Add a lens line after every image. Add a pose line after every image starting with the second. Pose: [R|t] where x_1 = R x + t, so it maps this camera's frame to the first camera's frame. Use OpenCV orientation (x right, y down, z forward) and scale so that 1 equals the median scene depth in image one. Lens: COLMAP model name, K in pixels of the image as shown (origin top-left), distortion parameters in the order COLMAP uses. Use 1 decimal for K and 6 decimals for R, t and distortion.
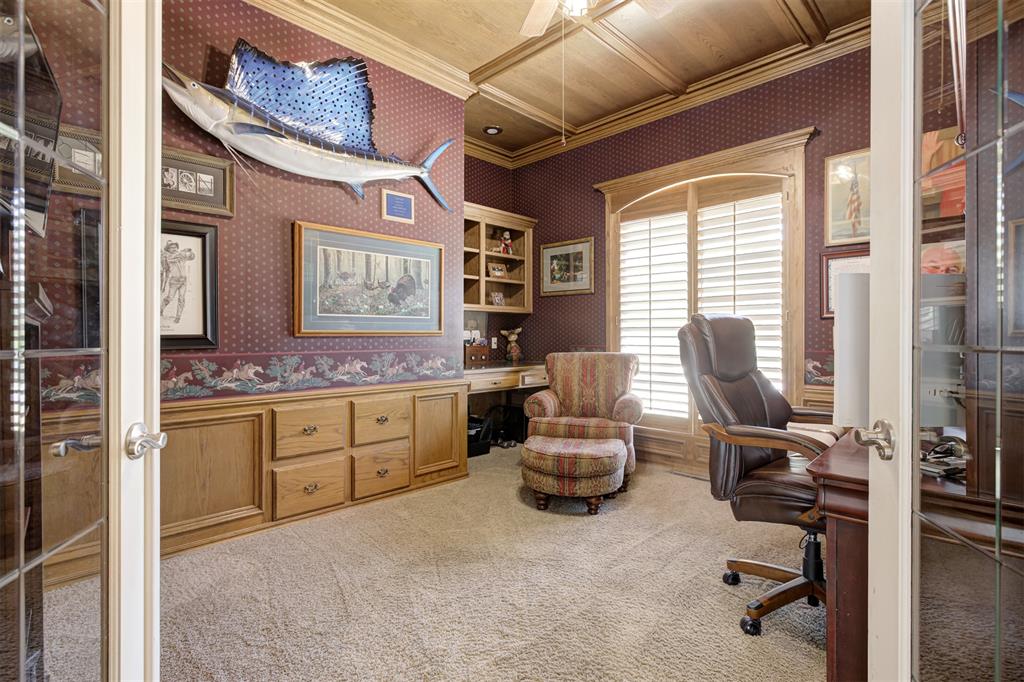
lens RADIAL K [[483.1, 0, 507.7], [0, 483.1, 335.6], [0, 0, 1]] dist [-0.009452, 0.005914]
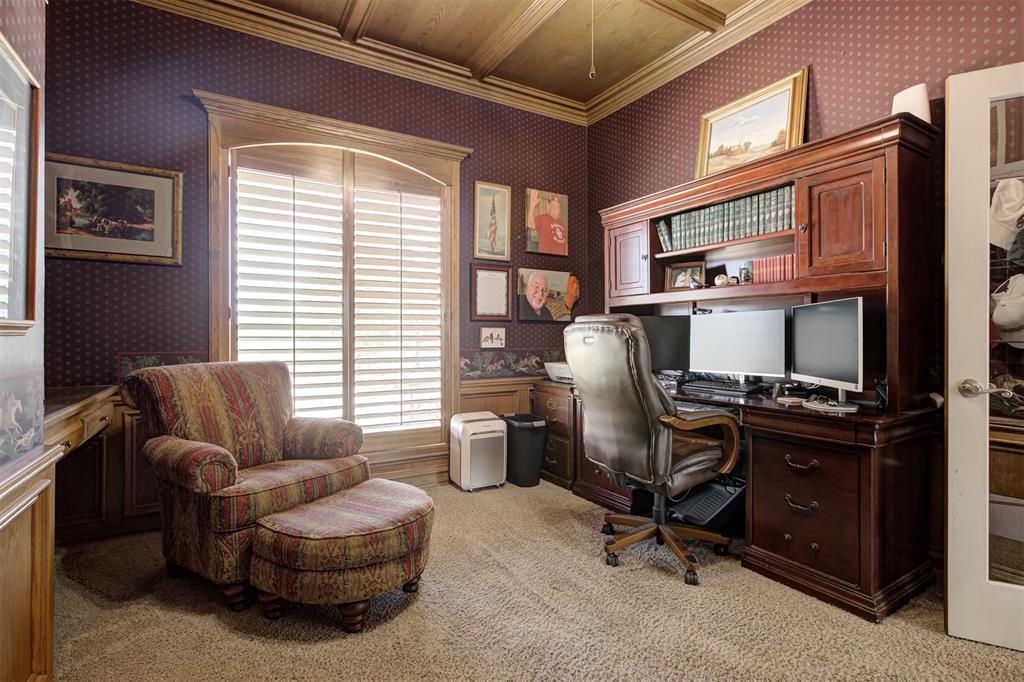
lens RADIAL K [[483.1, 0, 507.7], [0, 483.1, 335.6], [0, 0, 1]] dist [-0.009452, 0.005914]
pose [[0.251887, 0.002703, 0.967753, -0.392056], [-0.000209, 0.999996, -0.002738, 0.002320], [-0.967757, 0.000488, 0.251886, 0.581714]]
